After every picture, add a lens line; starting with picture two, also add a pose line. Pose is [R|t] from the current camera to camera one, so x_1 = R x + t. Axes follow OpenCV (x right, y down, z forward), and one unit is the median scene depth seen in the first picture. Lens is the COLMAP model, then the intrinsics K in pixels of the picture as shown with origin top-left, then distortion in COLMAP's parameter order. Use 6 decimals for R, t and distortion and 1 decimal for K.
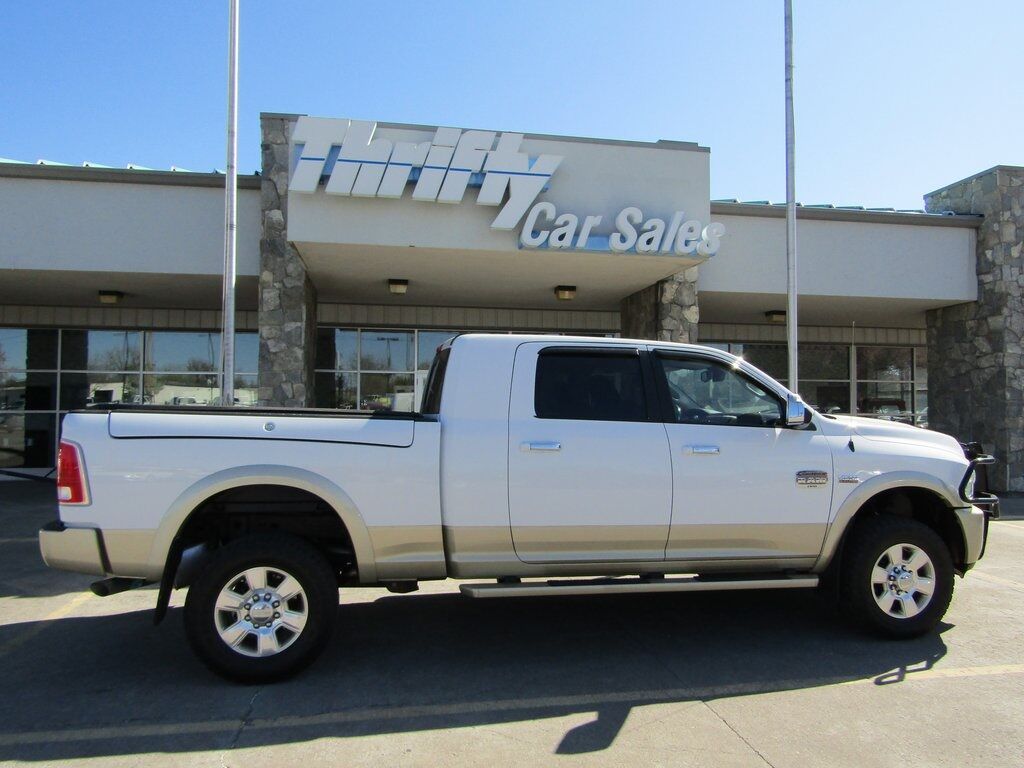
lens RADIAL K [[737.8, 0, 515.1], [0, 737.8, 370.8], [0, 0, 1]] dist [-0.004600, -0.002228]
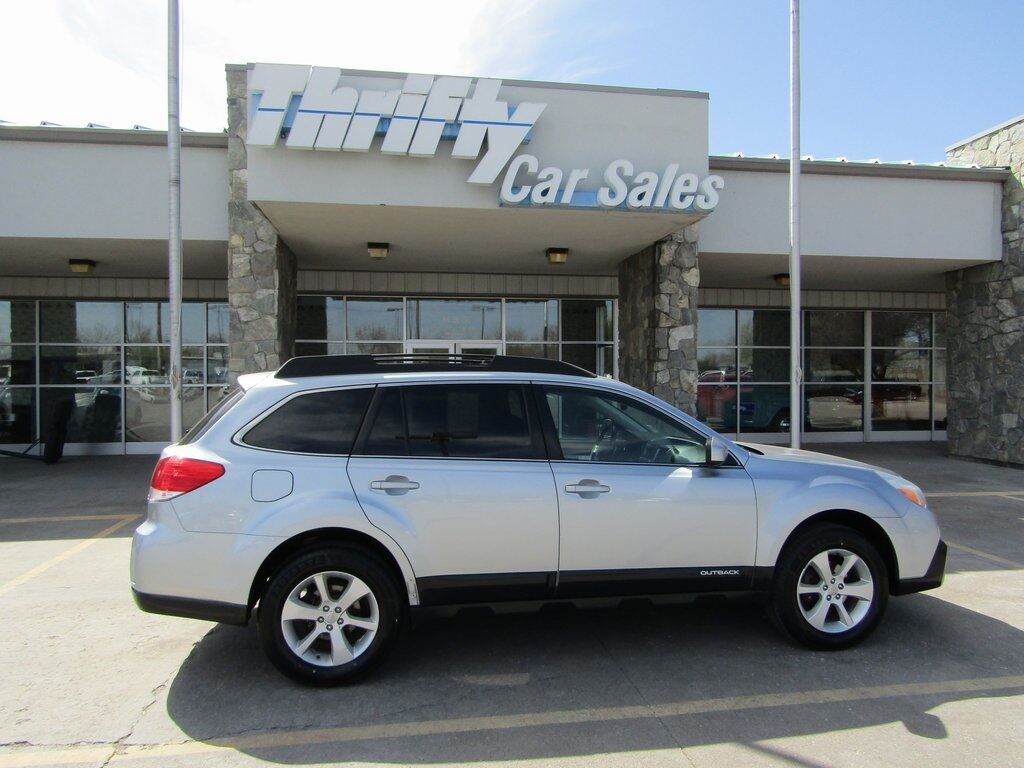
lens RADIAL K [[737.8, 0, 513.5], [0, 737.8, 374.1], [0, 0, 1]] dist [-0.004600, -0.002228]
pose [[0.999707, -0.006968, -0.023162, 0.035761], [0.007982, 0.999000, 0.043995, 0.003226], [0.022832, -0.044167, 0.998763, 0.057325]]
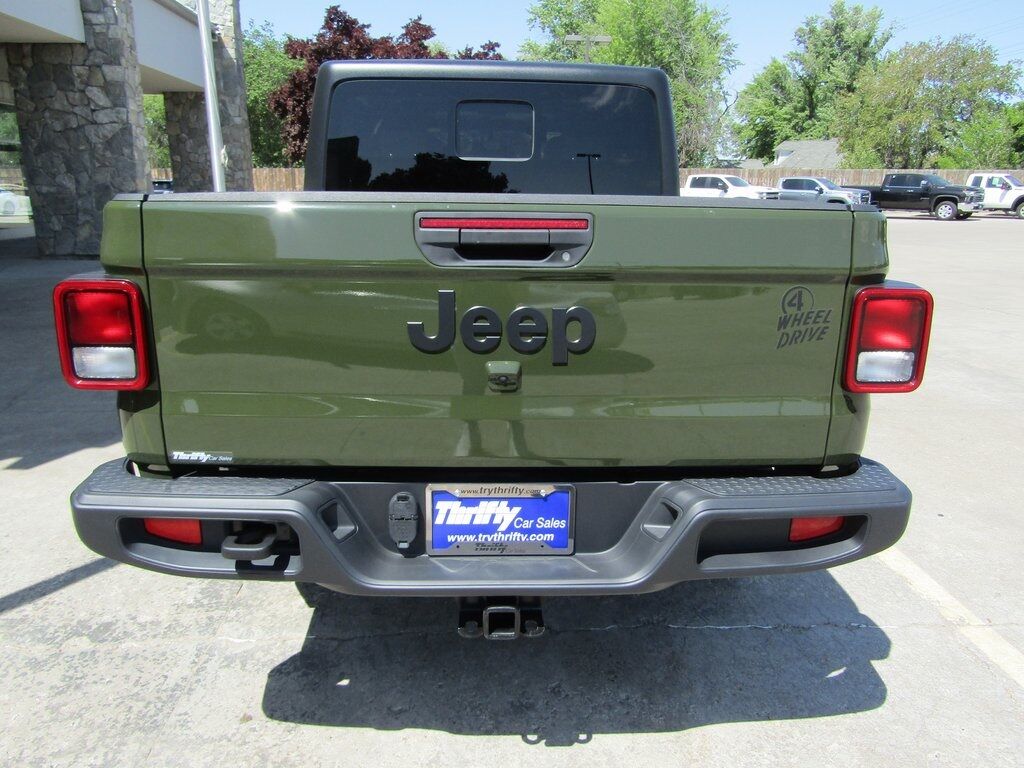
lens RADIAL K [[737.8, 0, 506.2], [0, 737.8, 380.9], [0, 0, 1]] dist [-0.004600, -0.002228]
pose [[0.109691, -0.257790, 0.959954, -0.331771], [-0.059481, 0.962349, 0.265230, 0.038022], [-0.992184, -0.086192, 0.090227, 0.455816]]
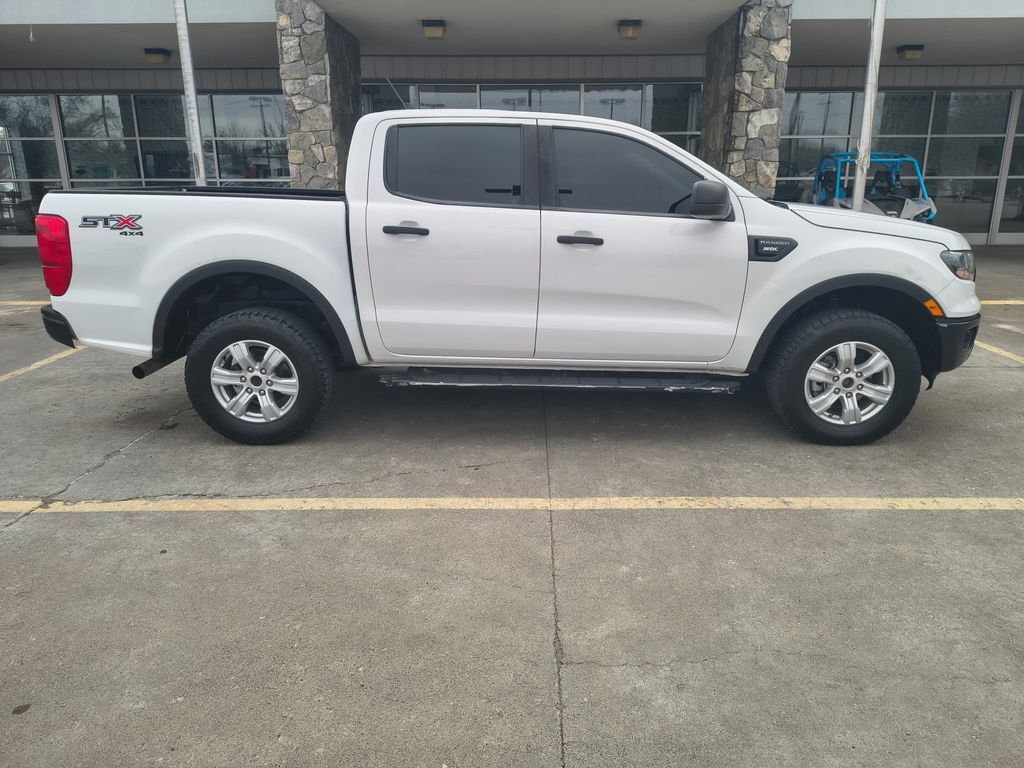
lens RADIAL K [[710.1, 0, 526.8], [0, 710.1, 370.6], [0, 0, 1]] dist [0.027783, -0.019439]
pose [[0.982788, 0.041076, -0.180111, 0.124366], [0.016451, 0.951634, 0.306793, 0.014478], [0.184001, -0.304476, 0.934579, 0.098620]]
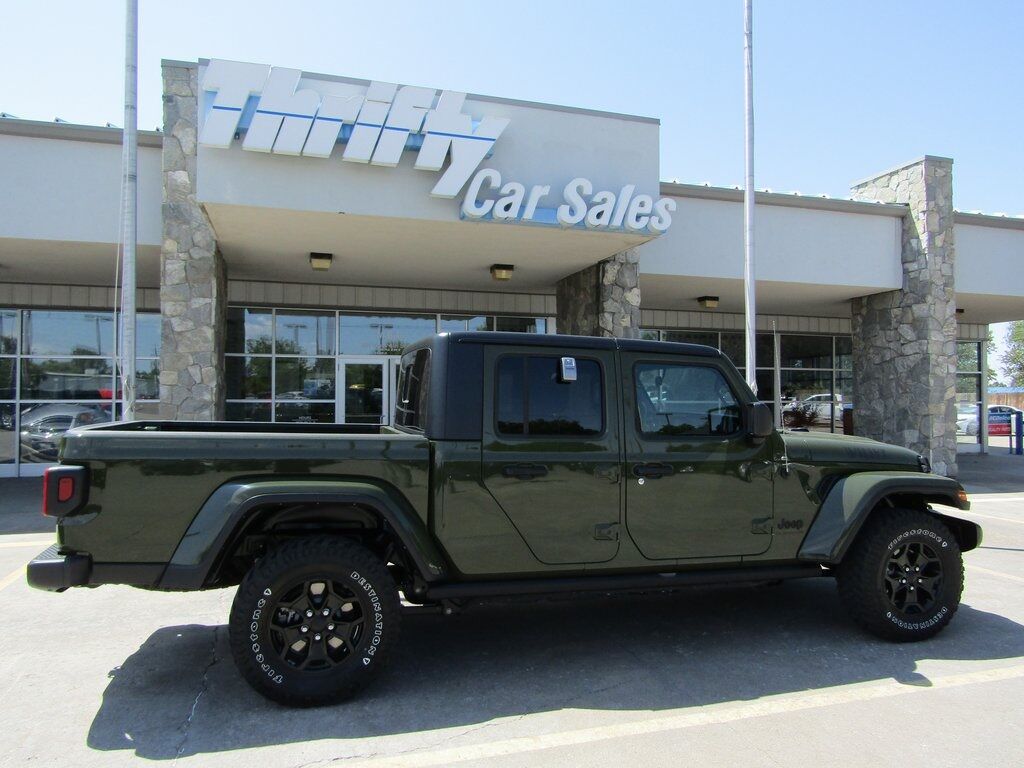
lens RADIAL K [[737.8, 0, 515.7], [0, 737.8, 373.4], [0, 0, 1]] dist [-0.004600, -0.002228]
pose [[0.992296, 0.001580, 0.123876, -0.033076], [-0.003490, 0.999878, 0.015203, 0.009578], [-0.123837, -0.015518, 0.992181, 0.066516]]
